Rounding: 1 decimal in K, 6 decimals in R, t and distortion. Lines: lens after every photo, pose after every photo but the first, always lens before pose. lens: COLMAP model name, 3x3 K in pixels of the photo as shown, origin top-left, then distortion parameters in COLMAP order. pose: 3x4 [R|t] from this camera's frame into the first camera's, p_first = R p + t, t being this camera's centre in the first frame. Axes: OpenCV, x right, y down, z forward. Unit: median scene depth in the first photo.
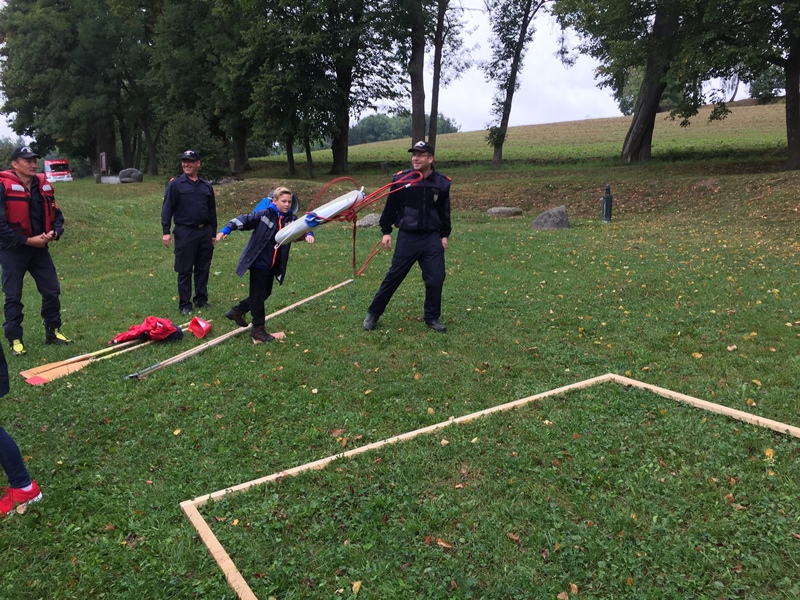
lens RADIAL K [[661.1, 0, 395.3], [0, 661.1, 303.2], [0, 0, 1]] dist [0.050281, -0.082231]
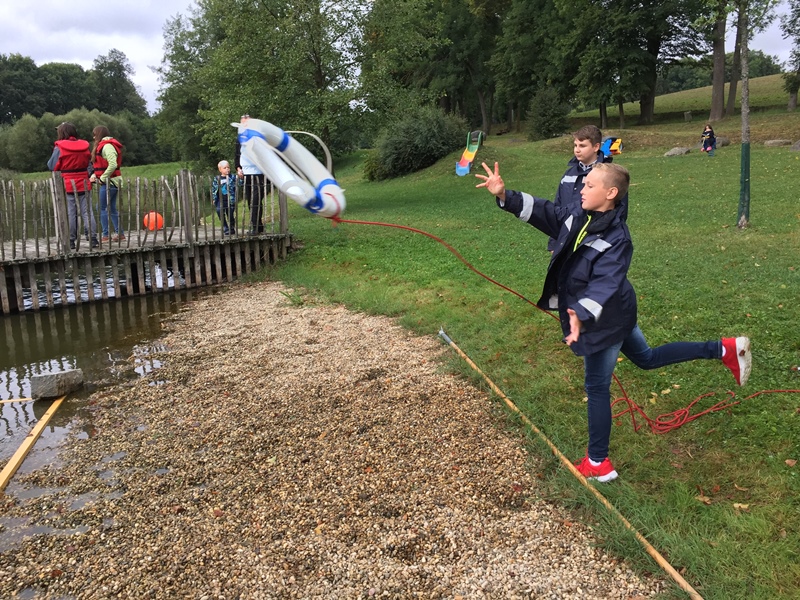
lens RADIAL K [[661.1, 0, 395.3], [0, 661.1, 303.2], [0, 0, 1]] dist [0.050281, -0.082231]
pose [[0.912639, 0.050146, -0.405680, 0.008361], [-0.026002, 0.997559, 0.064815, 0.068861], [0.407939, -0.048604, 0.911714, -0.334254]]
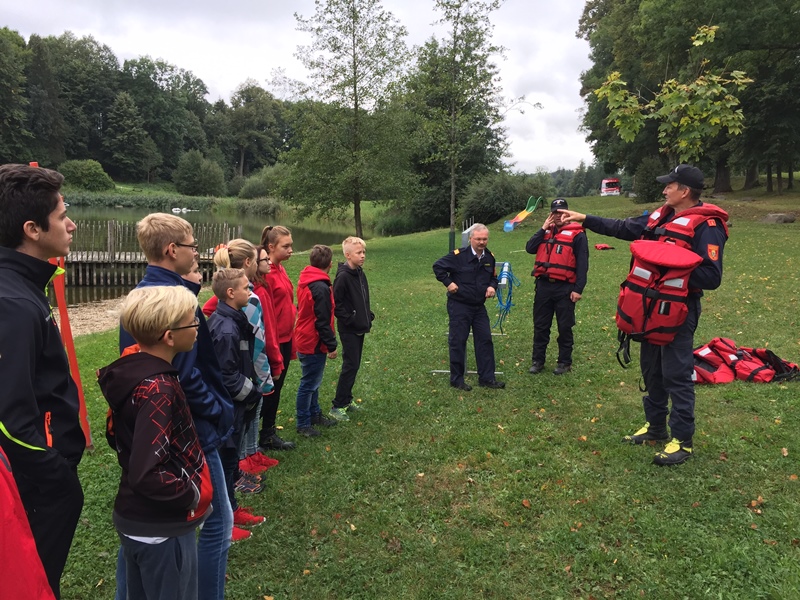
lens RADIAL K [[661.1, 0, 395.3], [0, 661.1, 303.2], [0, 0, 1]] dist [0.050281, -0.082231]
pose [[0.682969, 0.124844, -0.719700, 0.303183], [-0.135138, 0.989873, 0.043469, 0.051475], [0.717838, 0.067571, 0.692923, -0.353227]]
